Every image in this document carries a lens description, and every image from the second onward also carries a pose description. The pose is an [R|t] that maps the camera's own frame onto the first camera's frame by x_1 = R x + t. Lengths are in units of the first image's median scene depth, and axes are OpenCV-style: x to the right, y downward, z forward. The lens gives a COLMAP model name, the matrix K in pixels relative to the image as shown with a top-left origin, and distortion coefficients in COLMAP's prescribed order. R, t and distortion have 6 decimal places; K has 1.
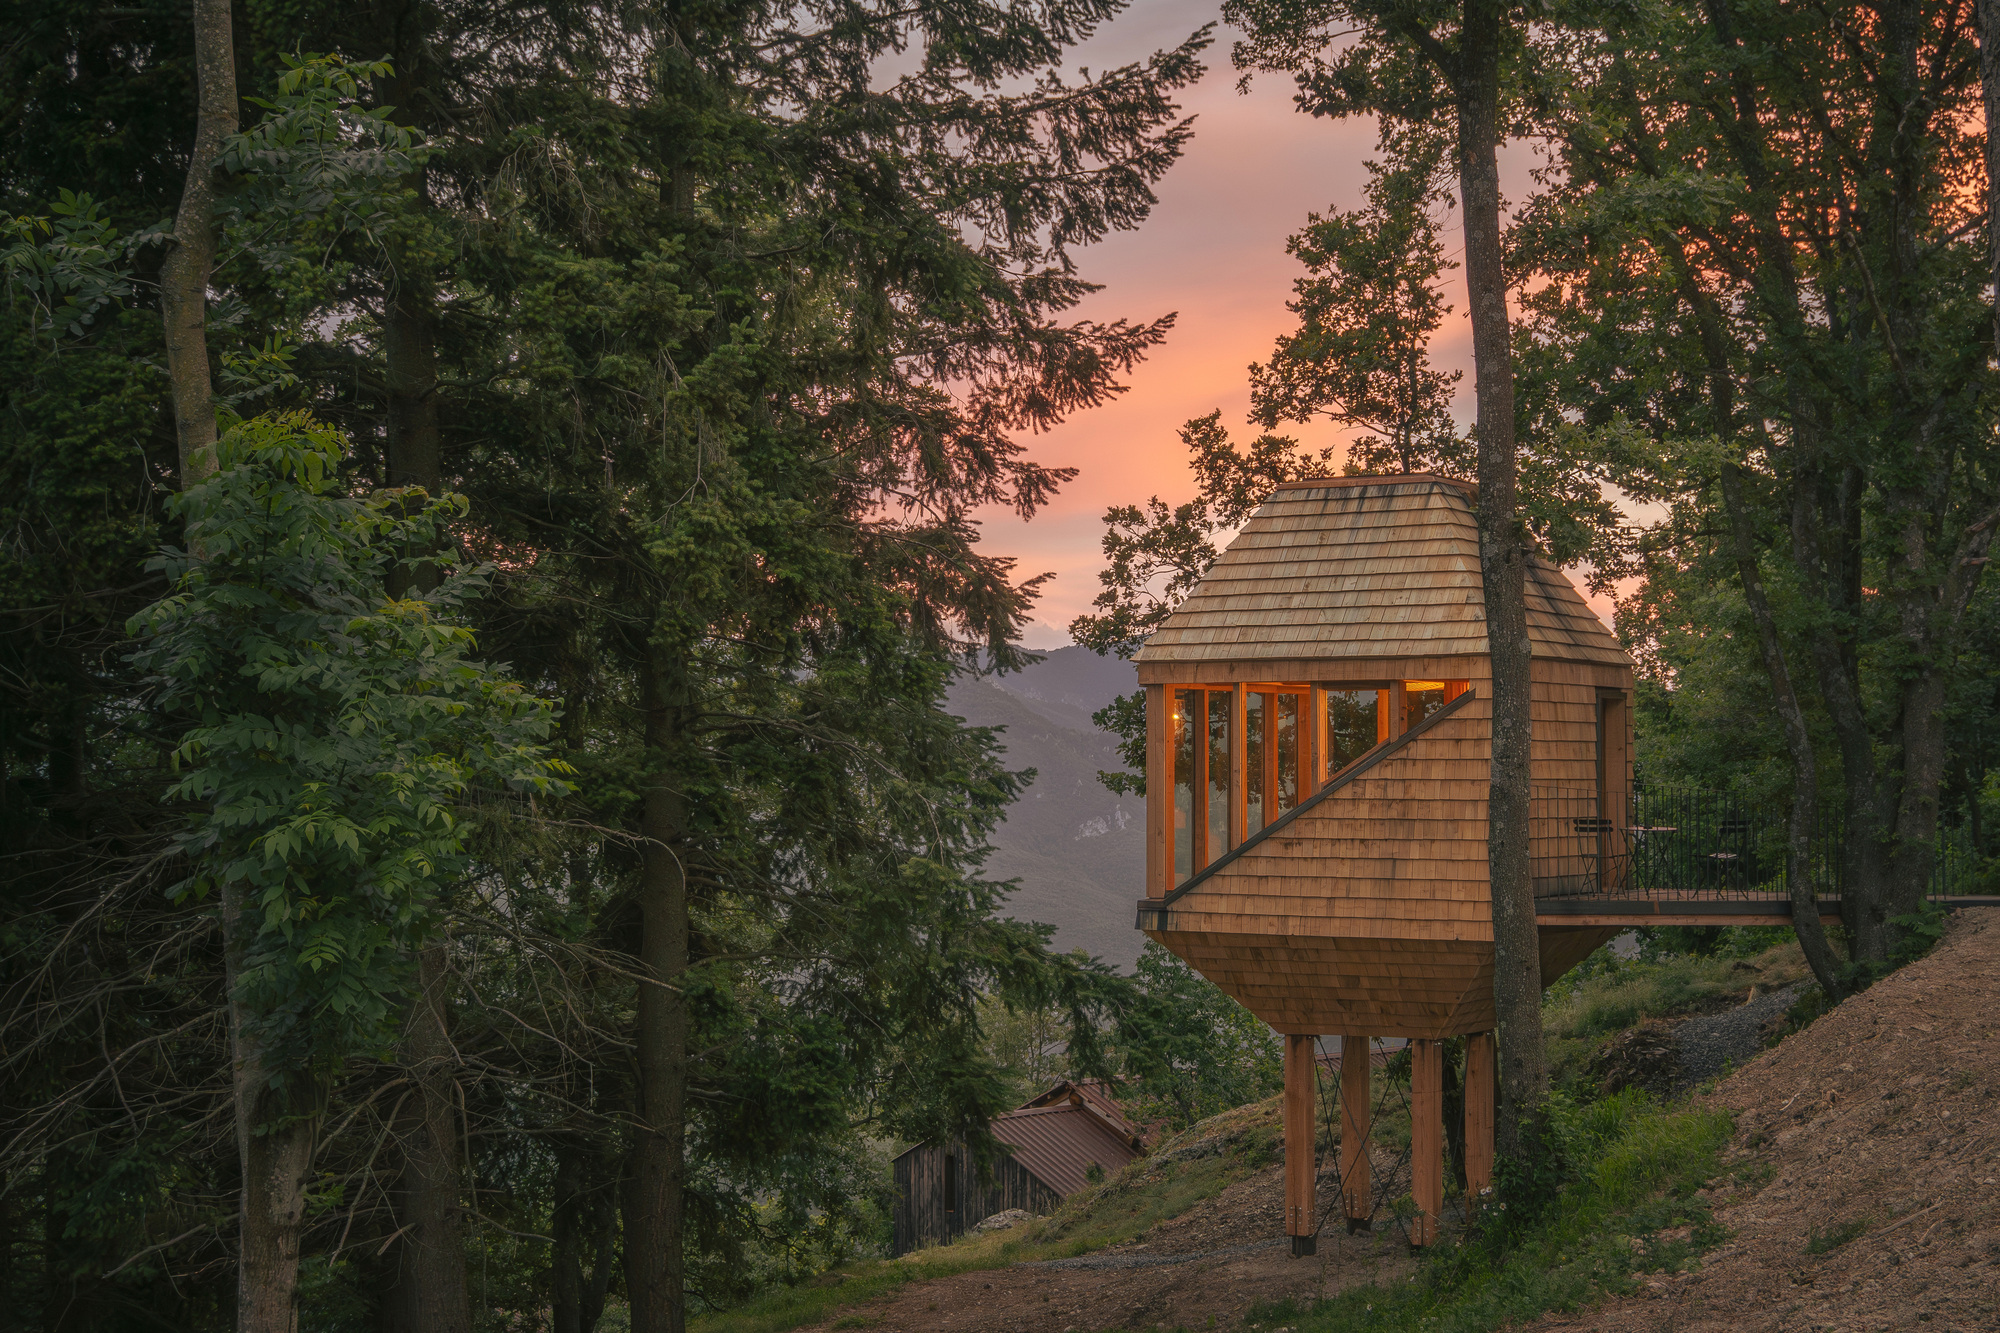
lens RADIAL K [[3024.3, 0, 1013.6], [0, 3024.3, 665.2], [0, 0, 1]] dist [-0.015159, 0.000000]
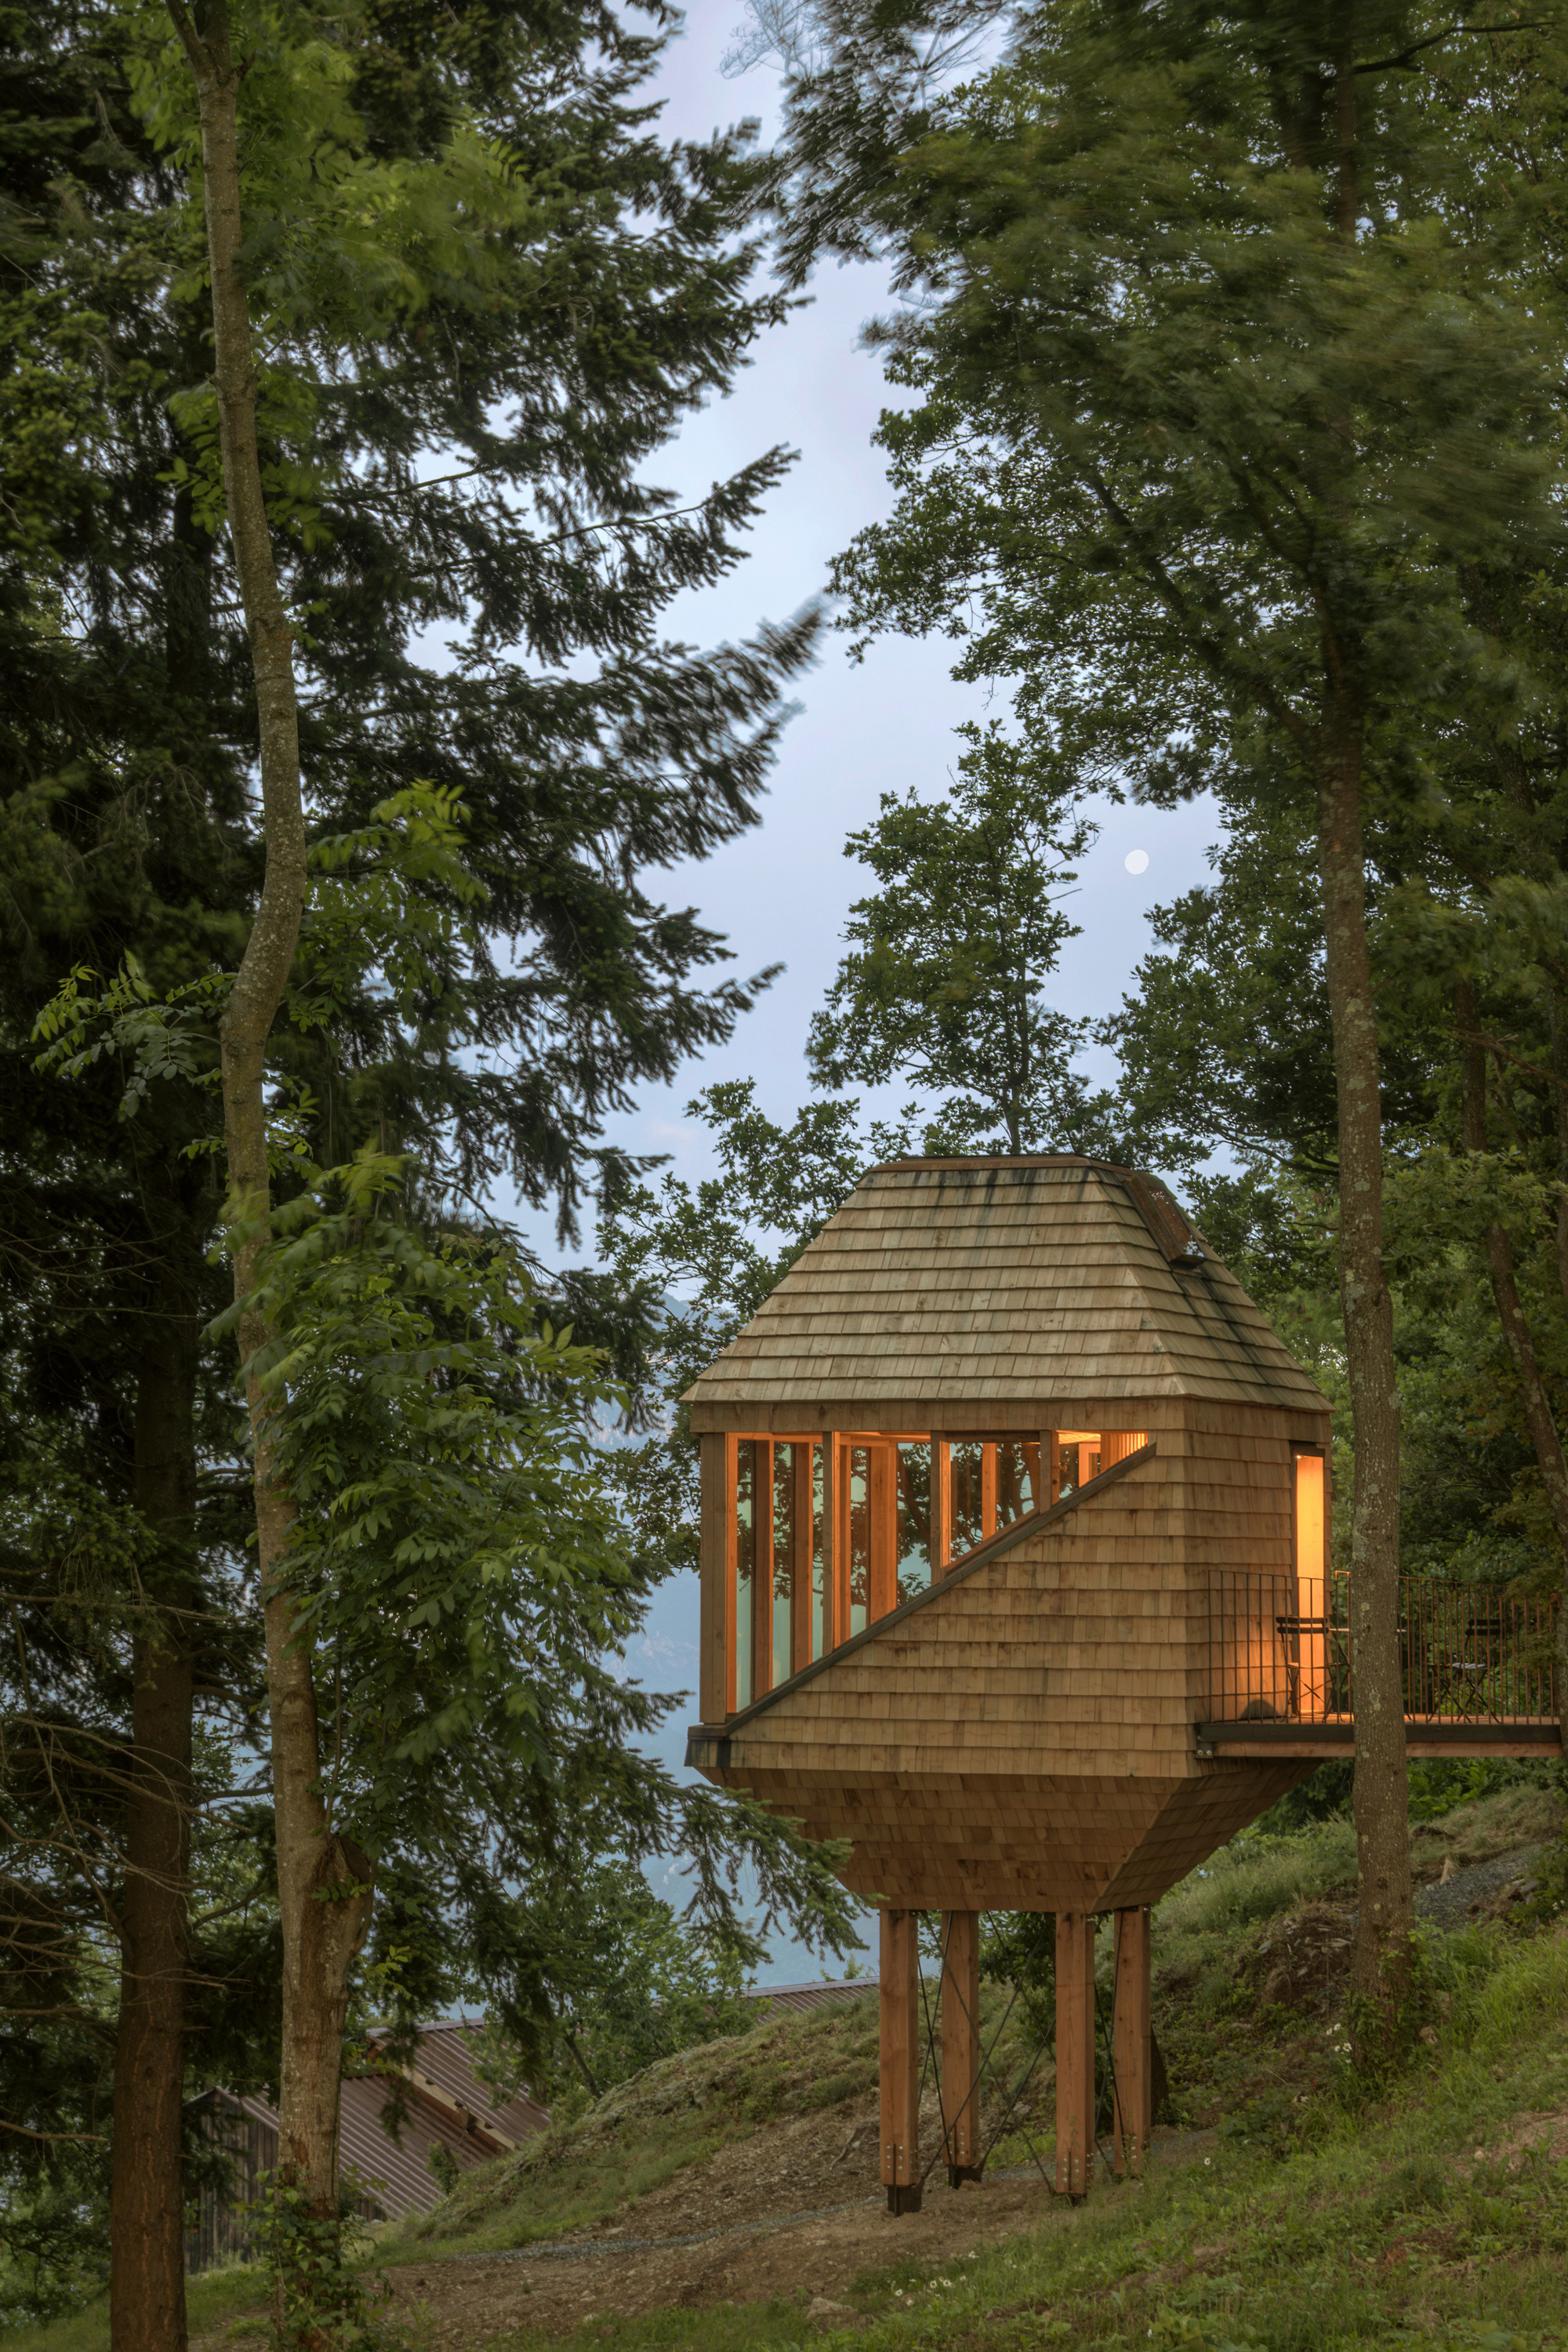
lens RADIAL K [[5090.2, 0, 728.4], [0, 5090.2, 1058.2], [0, 0, 1]] dist [0.003140, 0.000000]
pose [[0.989316, 0.018550, 0.144602, -0.133968], [-0.009012, 0.997756, -0.066339, -0.002691], [-0.145508, 0.064327, 0.987264, -0.241126]]
